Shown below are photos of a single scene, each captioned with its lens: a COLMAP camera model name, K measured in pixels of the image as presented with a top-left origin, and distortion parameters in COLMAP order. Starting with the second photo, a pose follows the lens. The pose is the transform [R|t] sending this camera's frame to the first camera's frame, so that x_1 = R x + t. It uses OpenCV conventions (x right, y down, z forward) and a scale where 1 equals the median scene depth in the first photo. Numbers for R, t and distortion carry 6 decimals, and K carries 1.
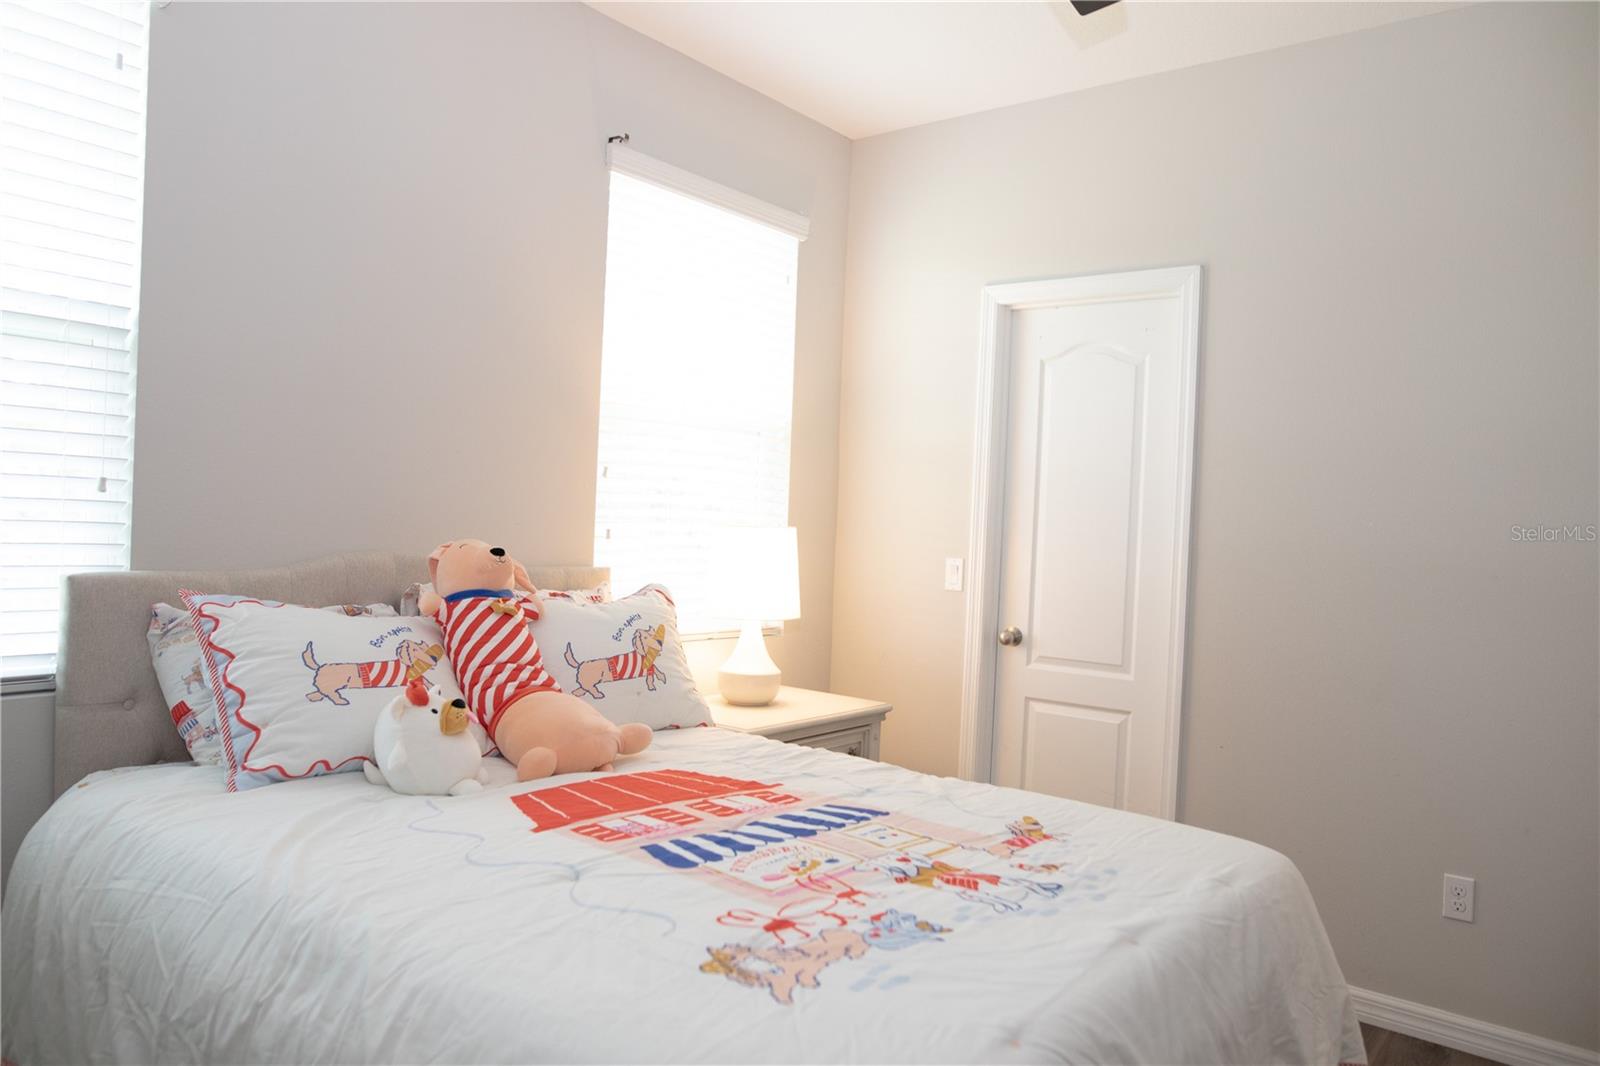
lens RADIAL K [[1099.1, 0, 796.7], [0, 1099.1, 537.3], [0, 0, 1]] dist [-0.055940, 0.052747]
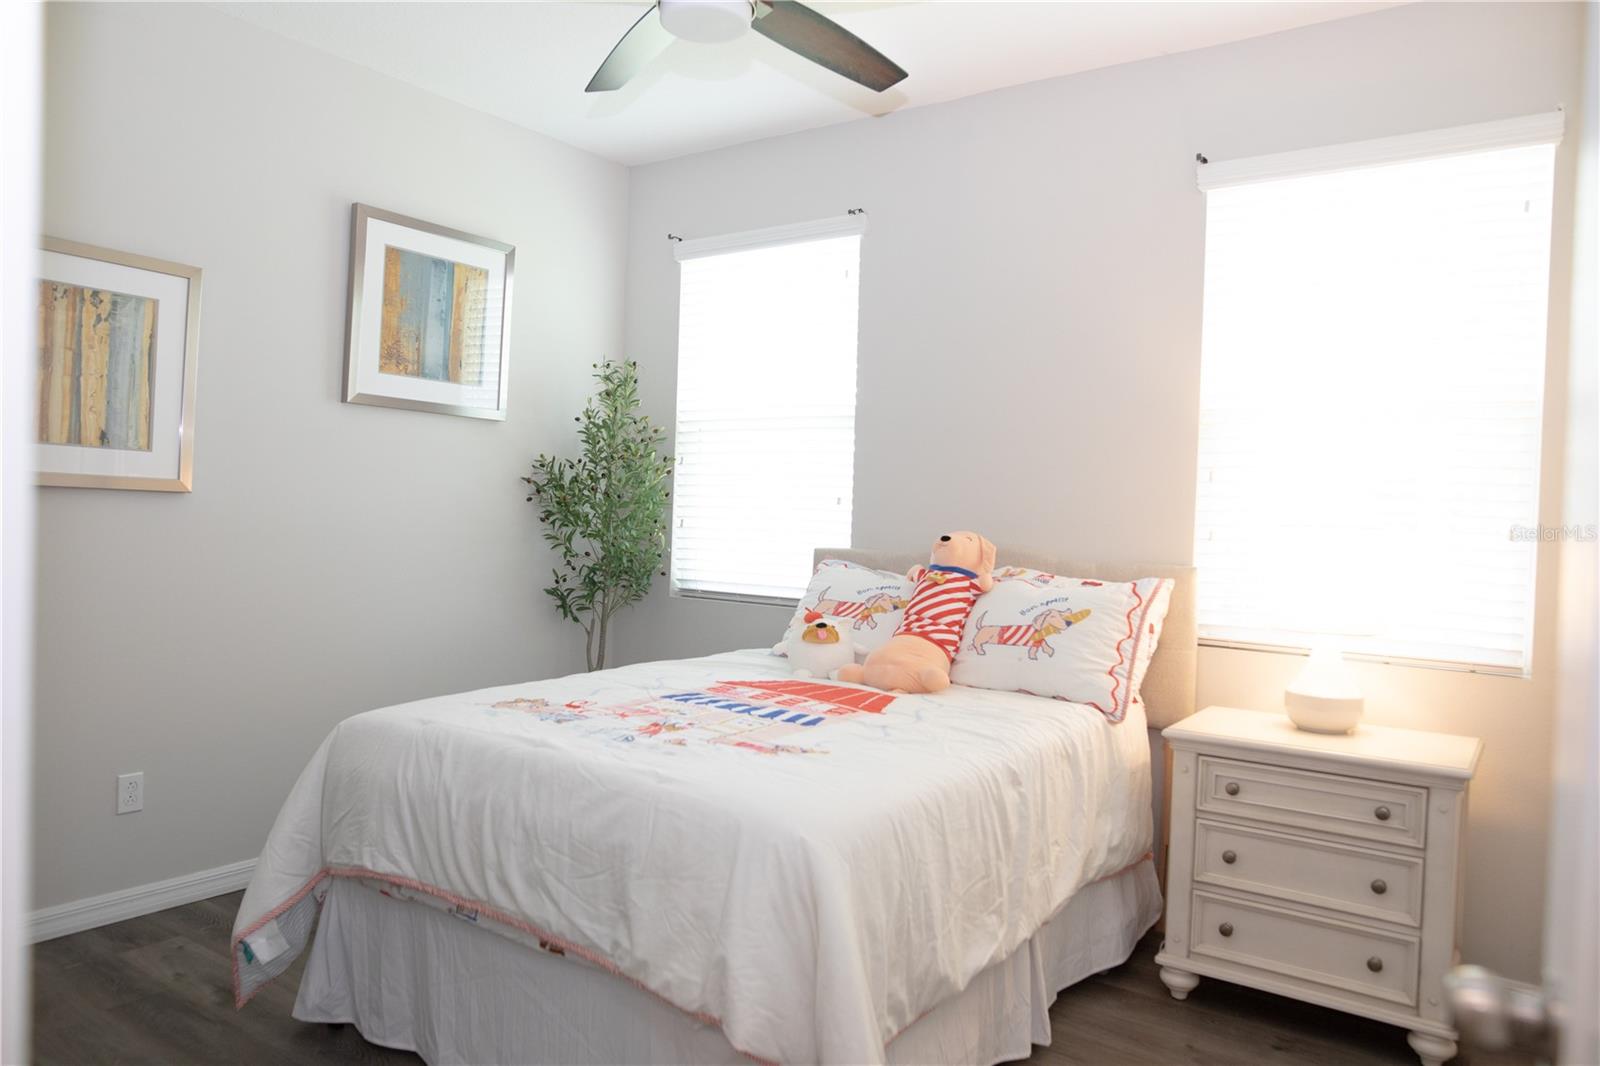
lens RADIAL K [[1099.1, 0, 796.7], [0, 1099.1, 537.3], [0, 0, 1]] dist [-0.055940, 0.052747]
pose [[0.068936, -0.013133, -0.997535, 1.015868], [-0.043915, 0.998904, -0.016186, 0.039354], [0.996654, 0.044923, 0.068284, 0.662507]]
